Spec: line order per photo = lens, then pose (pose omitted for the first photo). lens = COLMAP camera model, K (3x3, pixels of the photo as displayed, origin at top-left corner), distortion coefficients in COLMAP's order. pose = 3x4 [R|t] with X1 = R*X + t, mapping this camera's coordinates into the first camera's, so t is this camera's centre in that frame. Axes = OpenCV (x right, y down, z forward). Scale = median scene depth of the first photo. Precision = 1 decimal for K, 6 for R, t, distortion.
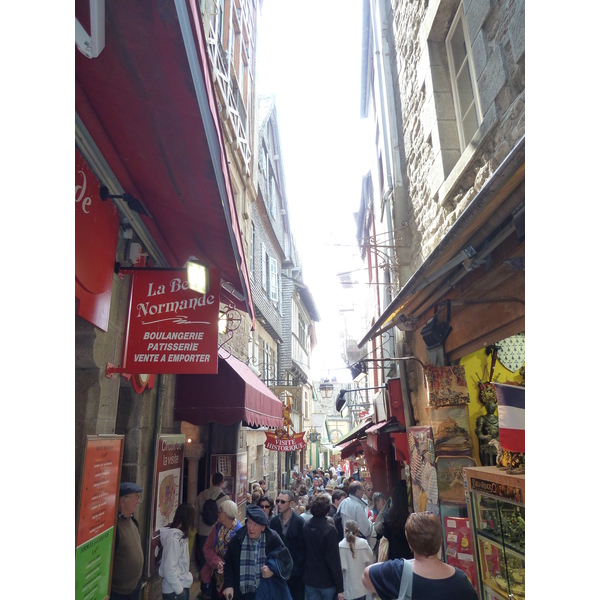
lens RADIAL K [[450.2, 0, 298.4], [0, 450.2, 301.1], [0, 0, 1]] dist [-0.007272, -0.001532]
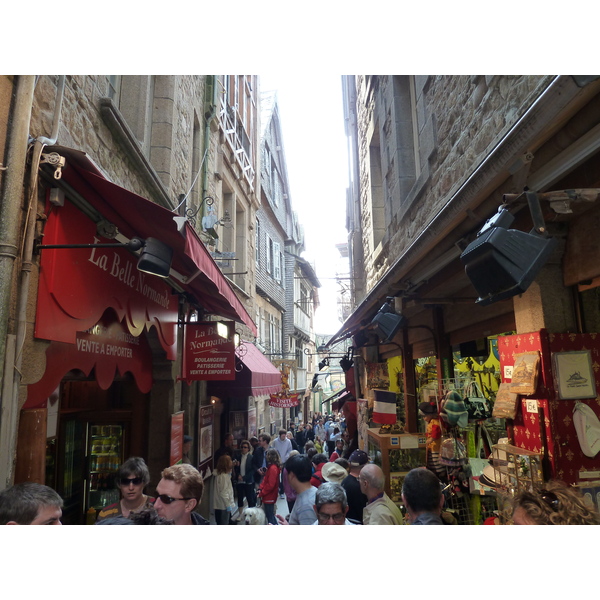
lens RADIAL K [[450.2, 0, 300.8], [0, 450.2, 299.8], [0, 0, 1]] dist [-0.007272, -0.001532]
pose [[0.999823, -0.006200, -0.017746, 0.032811], [0.008187, 0.993422, 0.114217, -0.097301], [0.016921, -0.114342, 0.993297, -0.207254]]
